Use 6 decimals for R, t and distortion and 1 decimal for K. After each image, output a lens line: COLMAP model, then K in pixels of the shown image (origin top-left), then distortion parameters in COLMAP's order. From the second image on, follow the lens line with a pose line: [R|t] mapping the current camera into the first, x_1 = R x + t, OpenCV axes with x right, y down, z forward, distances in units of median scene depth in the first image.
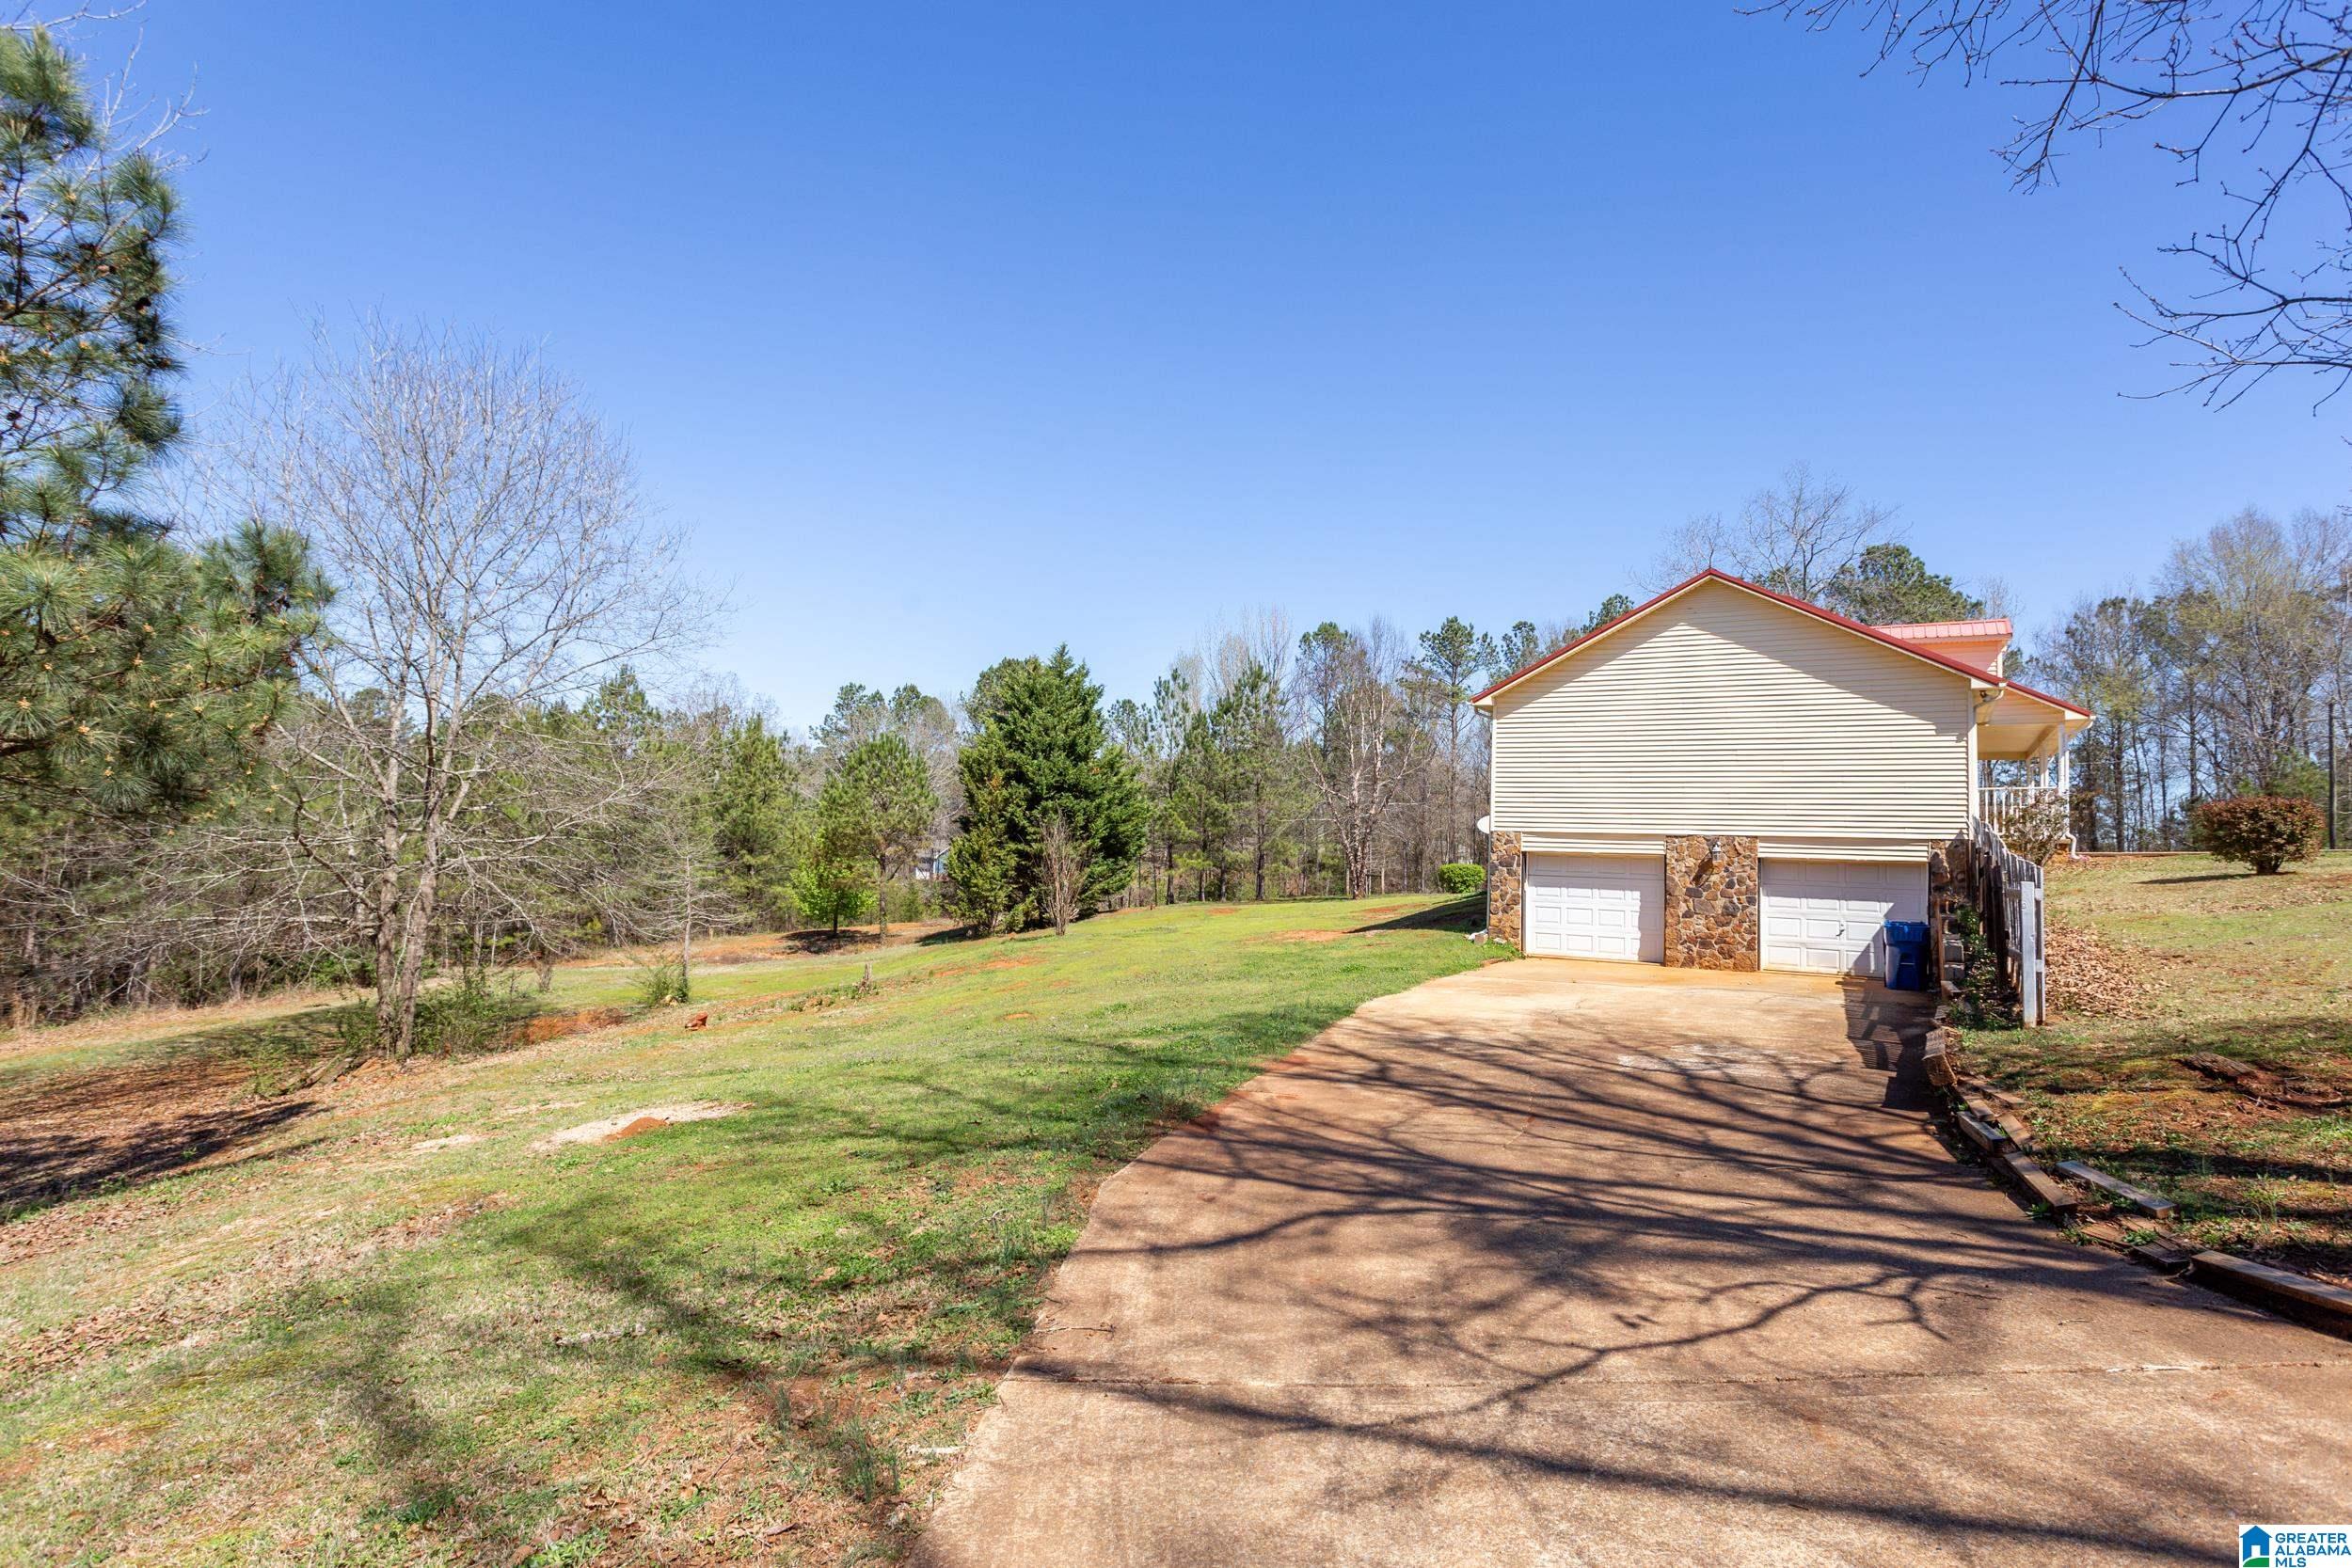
lens RADIAL K [[1199.3, 0, 1174.7], [0, 1199.3, 814.9], [0, 0, 1]] dist [-0.019736, 0.008503]
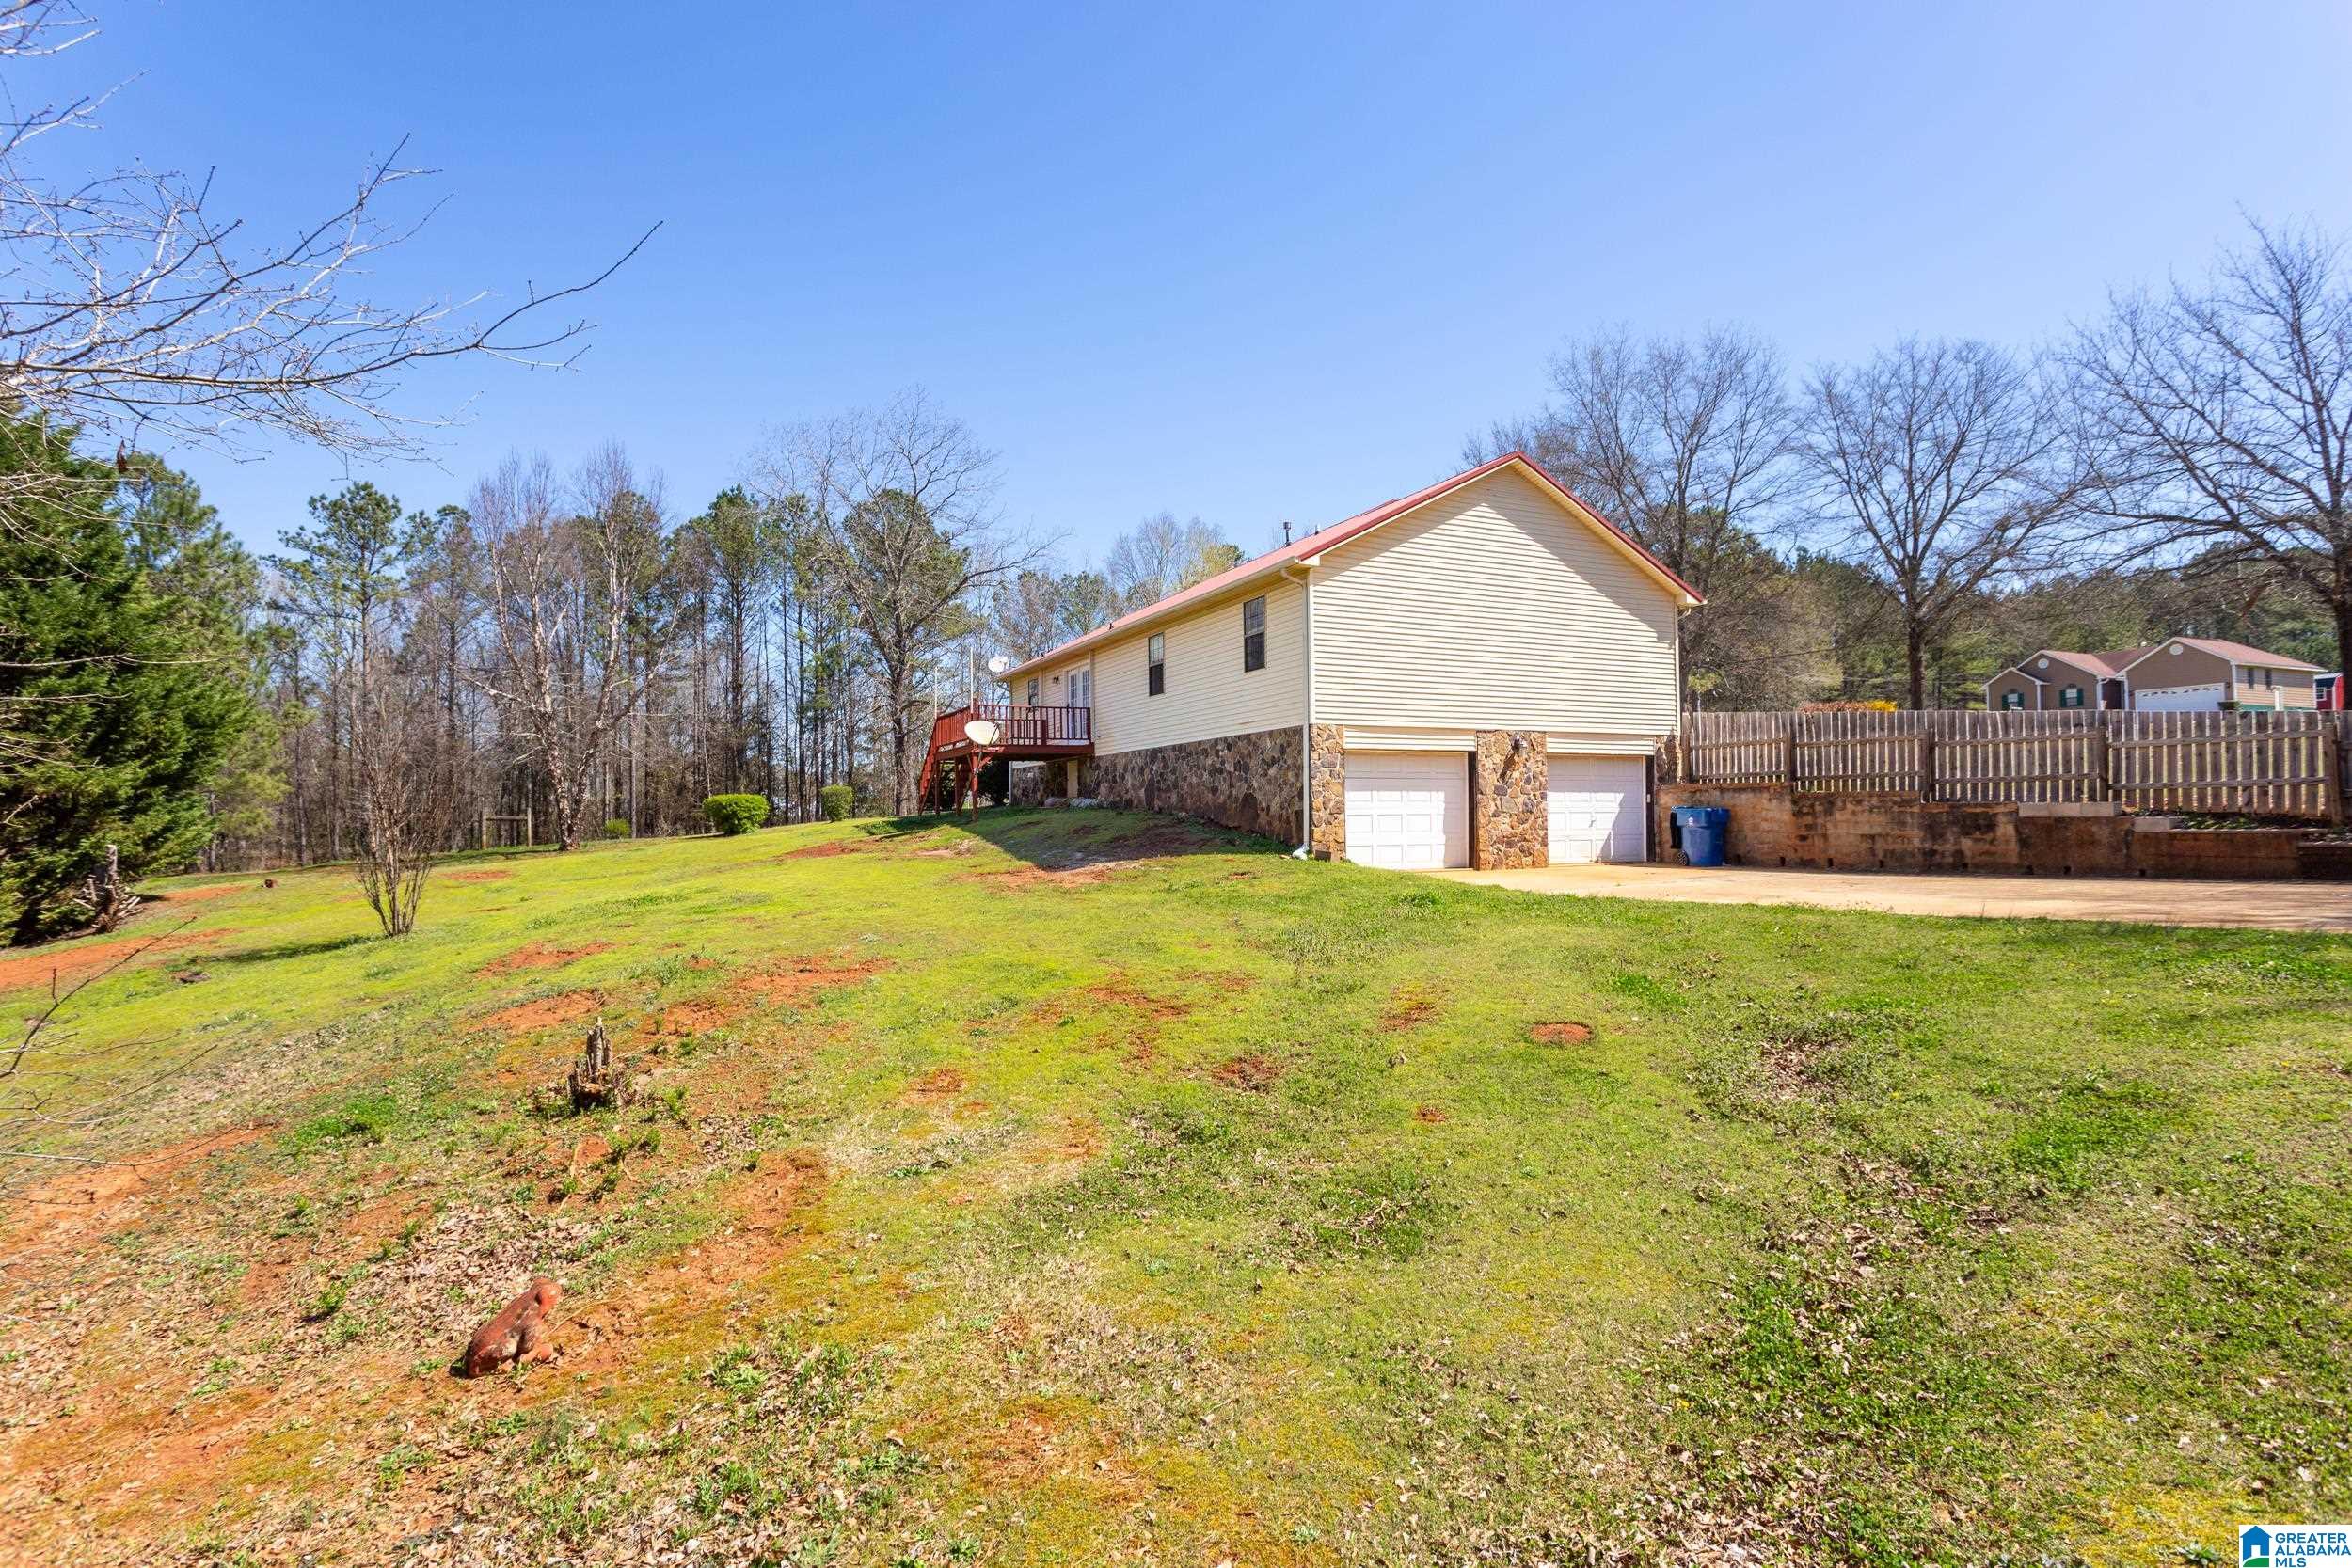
lens RADIAL K [[1199.3, 0, 1174.7], [0, 1199.3, 814.9], [0, 0, 1]] dist [-0.019736, 0.008503]
pose [[0.544840, -0.032398, 0.837914, -0.318663], [-0.002477, 0.999187, 0.040245, 0.029334], [-0.838537, -0.024002, 0.544316, 0.438113]]
